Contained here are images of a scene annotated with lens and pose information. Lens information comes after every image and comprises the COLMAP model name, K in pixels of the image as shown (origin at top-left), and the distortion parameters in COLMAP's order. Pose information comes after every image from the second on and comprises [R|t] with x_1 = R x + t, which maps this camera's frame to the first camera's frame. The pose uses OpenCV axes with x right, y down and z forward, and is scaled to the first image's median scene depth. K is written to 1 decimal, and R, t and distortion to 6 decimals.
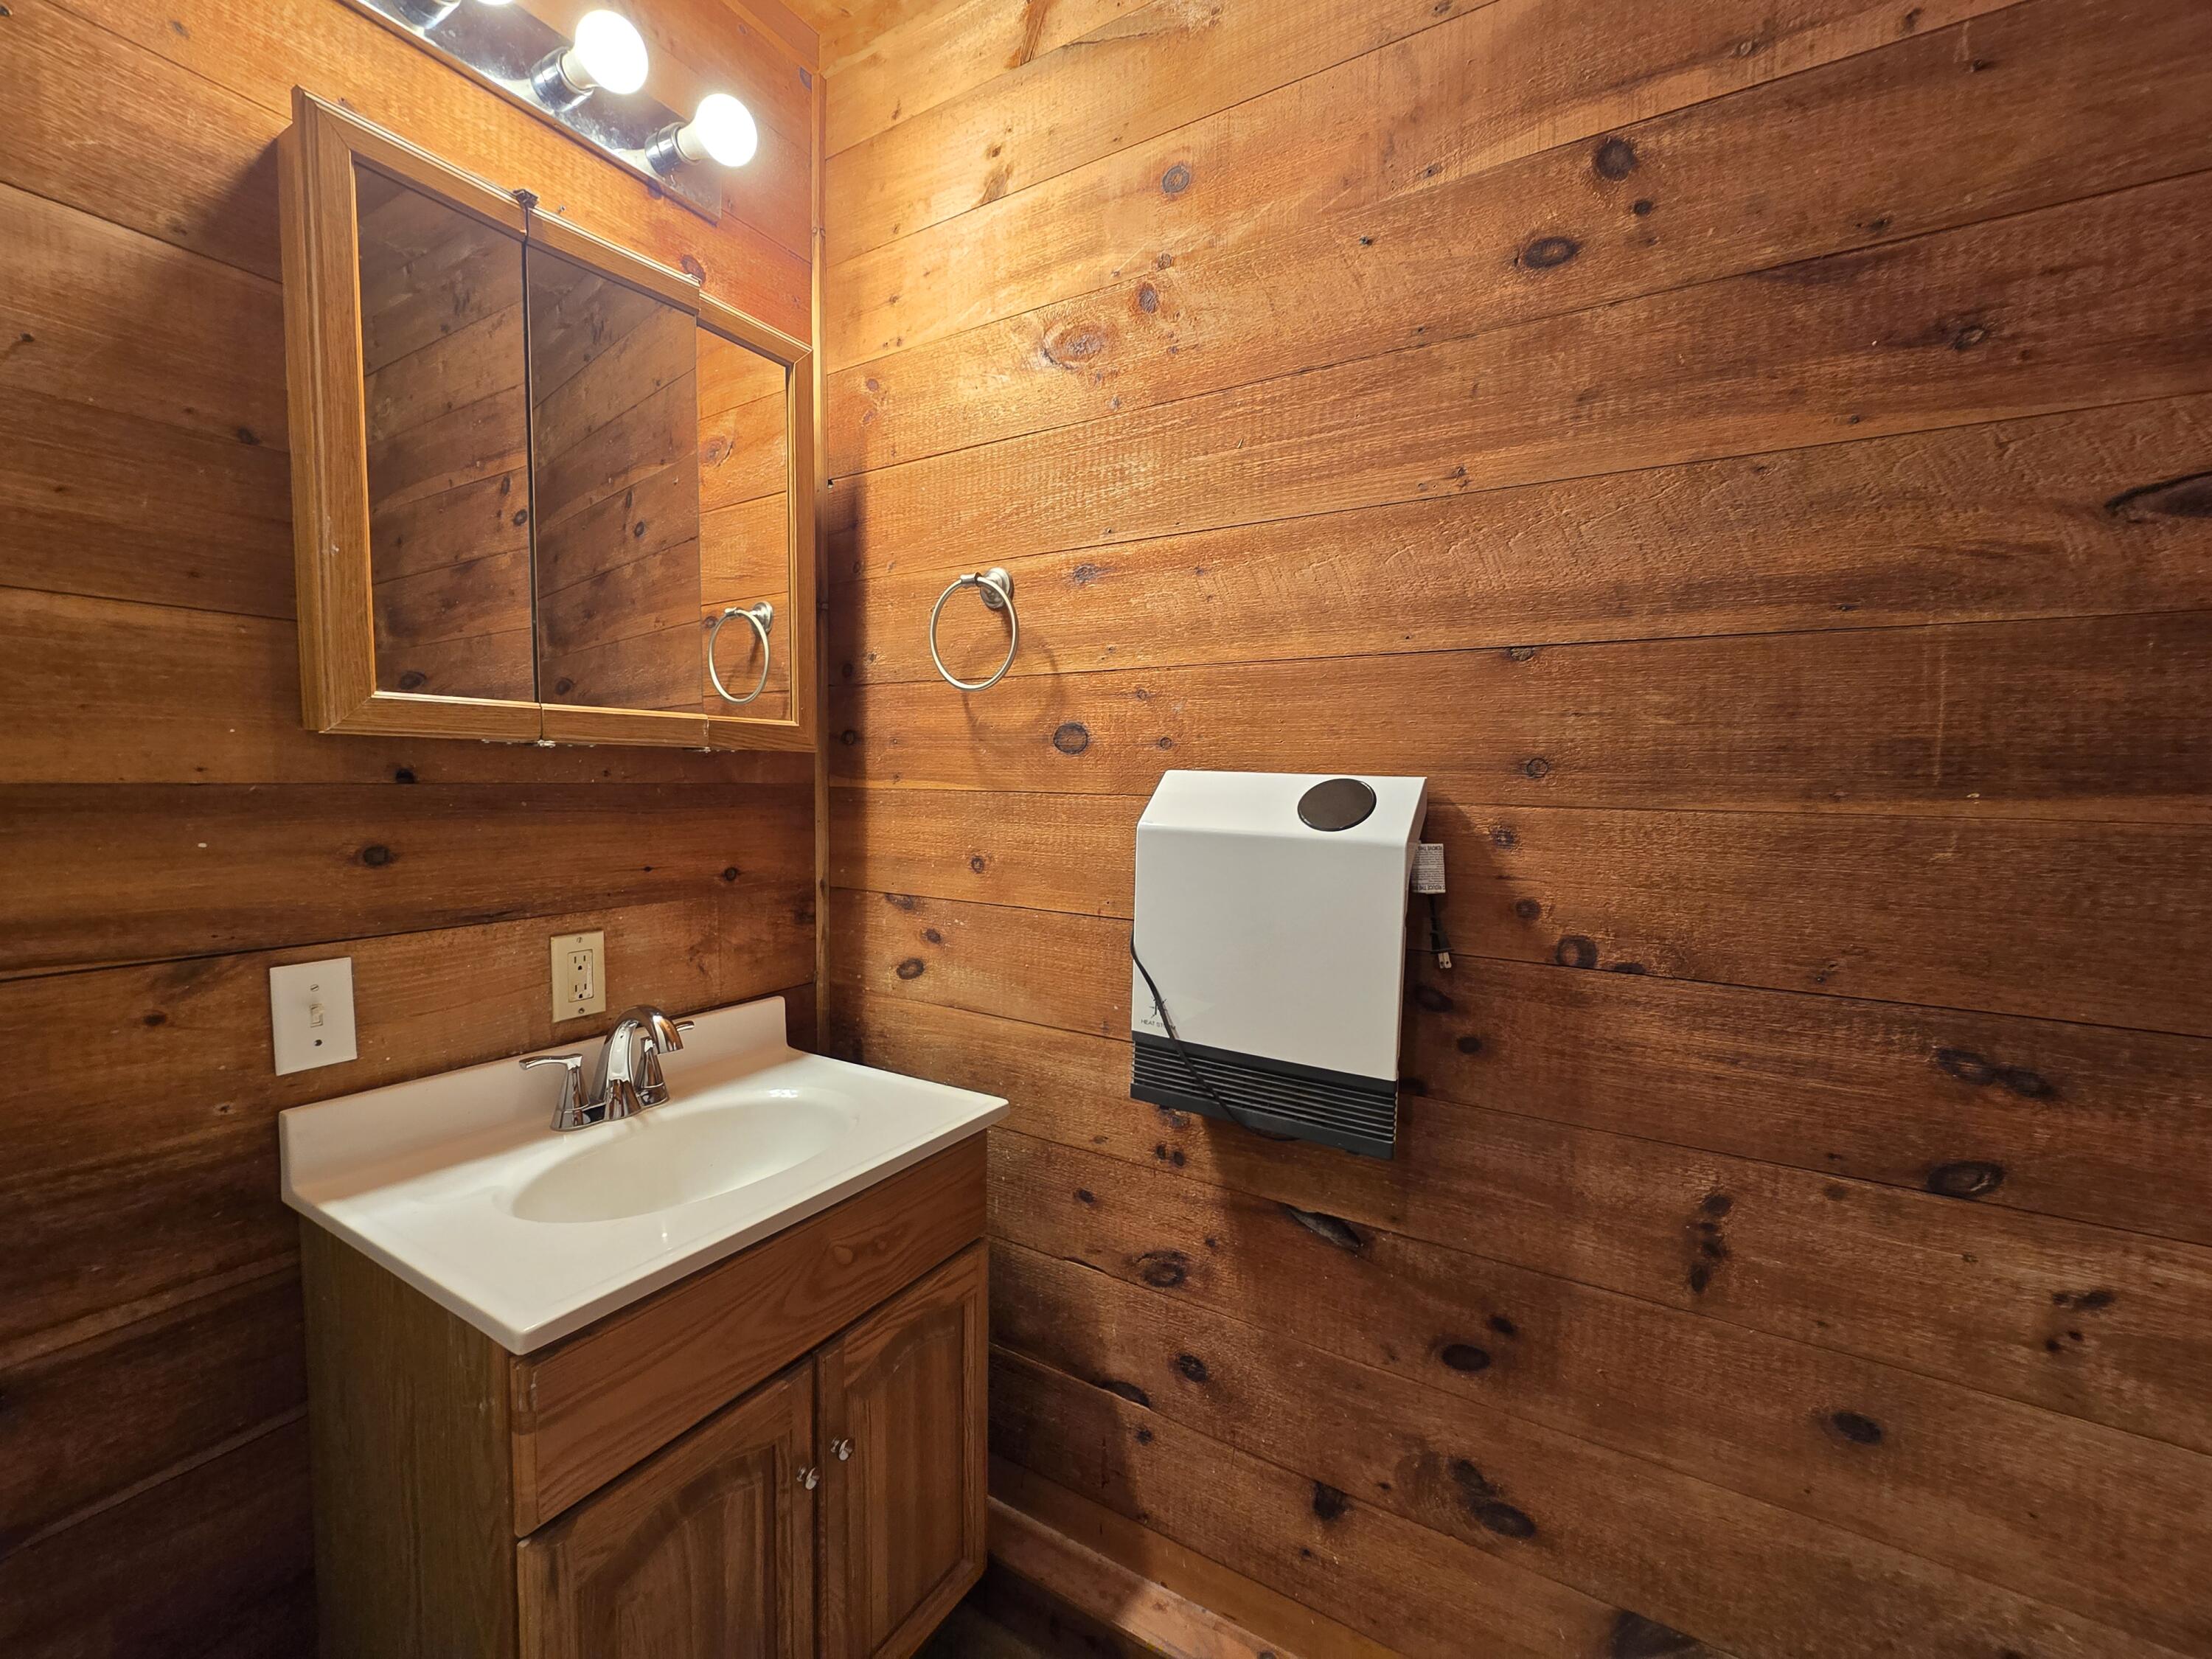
lens RADIAL K [[906.7, 0, 1098.9], [0, 906.7, 839.4], [0, 0, 1]] dist [-0.002446, 0.000100]
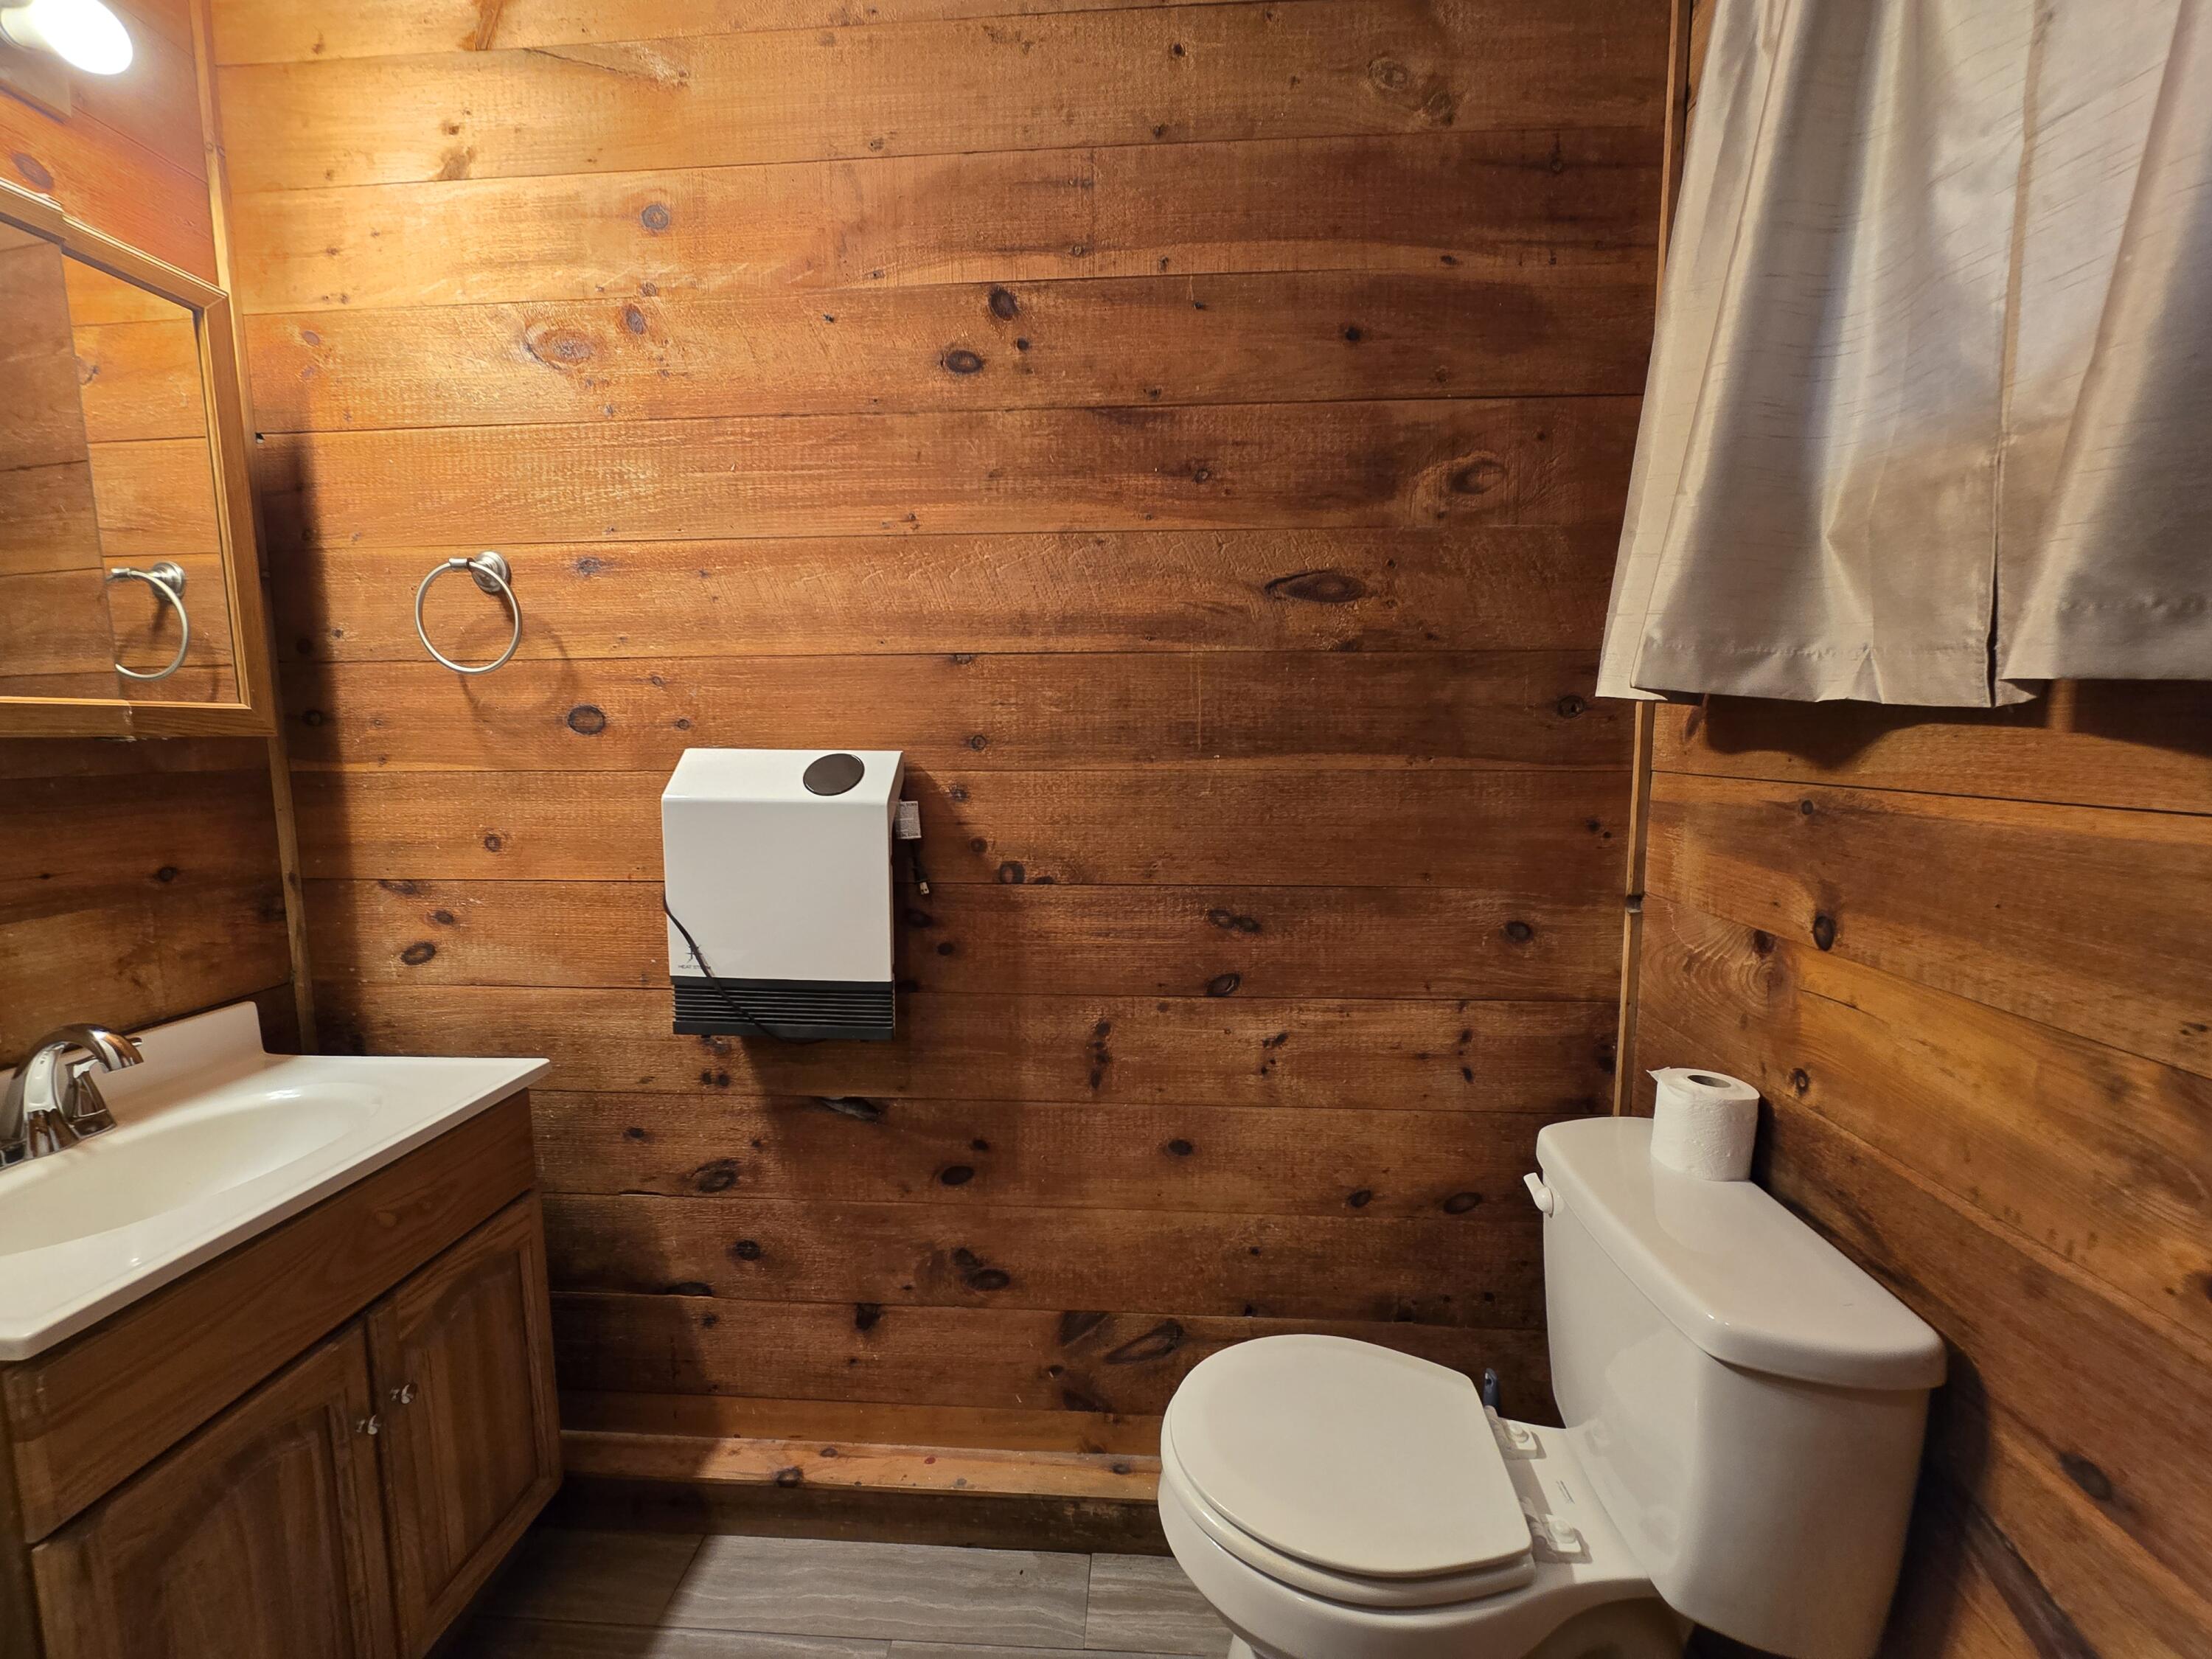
lens RADIAL K [[906.7, 0, 1098.9], [0, 906.7, 839.4], [0, 0, 1]] dist [-0.002446, 0.000100]
pose [[0.880820, -0.072035, 0.467939, -0.011258], [0.049088, 0.996926, 0.061067, -0.006947], [-0.470899, -0.030819, 0.881649, -0.293826]]
